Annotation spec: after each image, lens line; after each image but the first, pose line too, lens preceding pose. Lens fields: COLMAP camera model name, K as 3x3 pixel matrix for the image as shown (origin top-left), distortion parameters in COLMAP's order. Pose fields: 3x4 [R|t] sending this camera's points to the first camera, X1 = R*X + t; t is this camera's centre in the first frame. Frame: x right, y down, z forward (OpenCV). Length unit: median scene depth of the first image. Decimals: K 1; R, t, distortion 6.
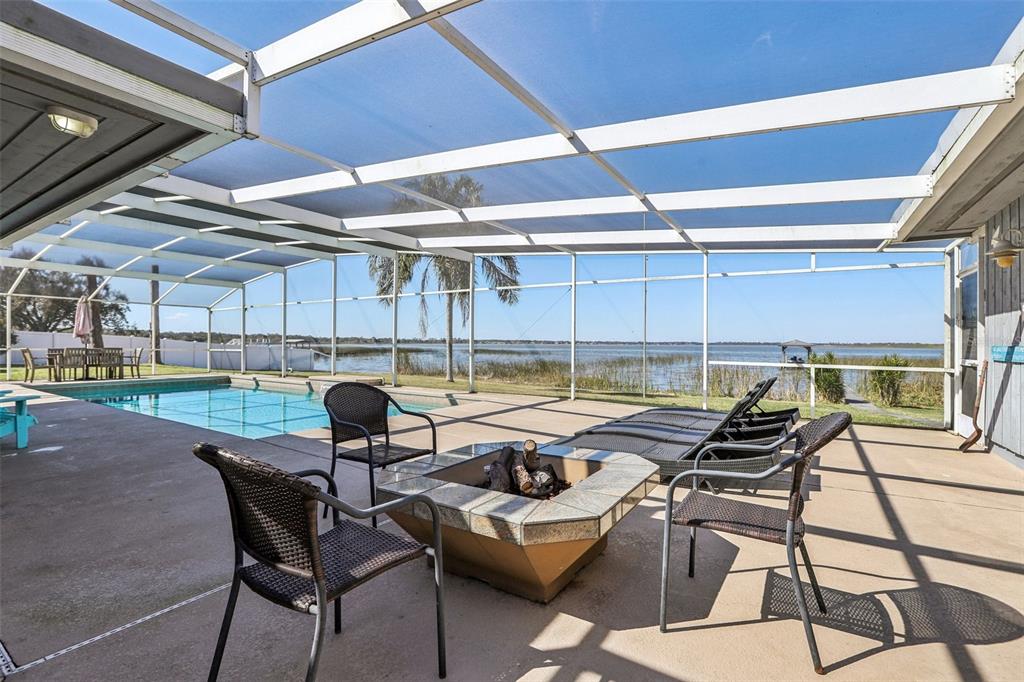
lens RADIAL K [[462.6, 0, 505.0], [0, 462.6, 341.8], [0, 0, 1]] dist [-0.010651, 0.005605]
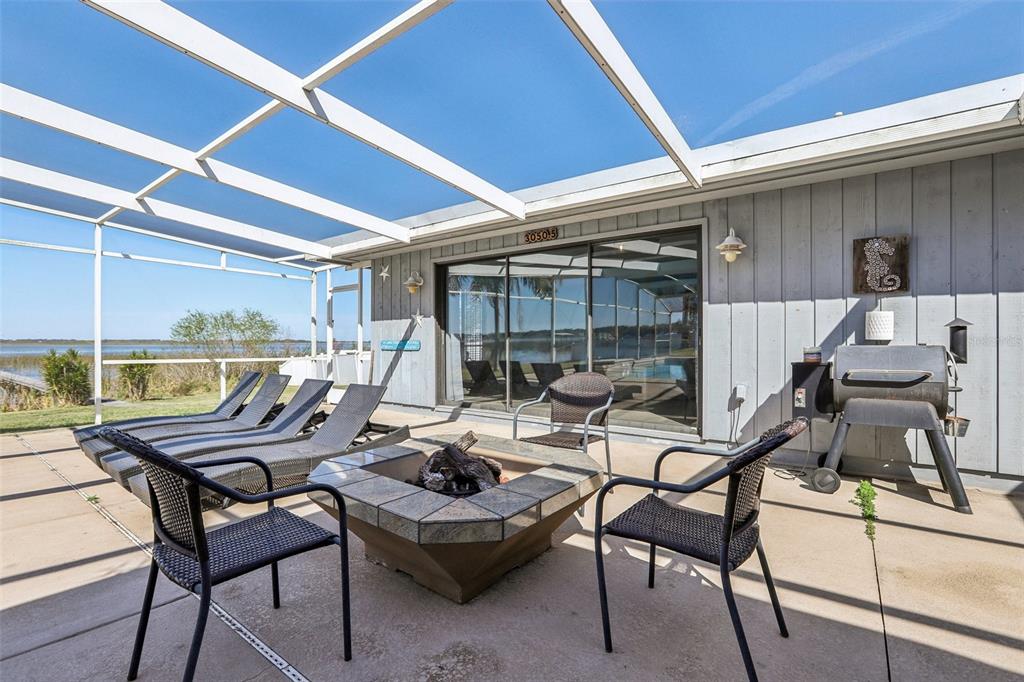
lens RADIAL K [[462.6, 0, 503.8], [0, 462.6, 341.5], [0, 0, 1]] dist [-0.010651, 0.005605]
pose [[0.100431, -0.006324, 0.994924, -0.303758], [-0.001021, 0.999979, 0.006459, 0.002329], [-0.994944, -0.001665, 0.100422, 0.262792]]
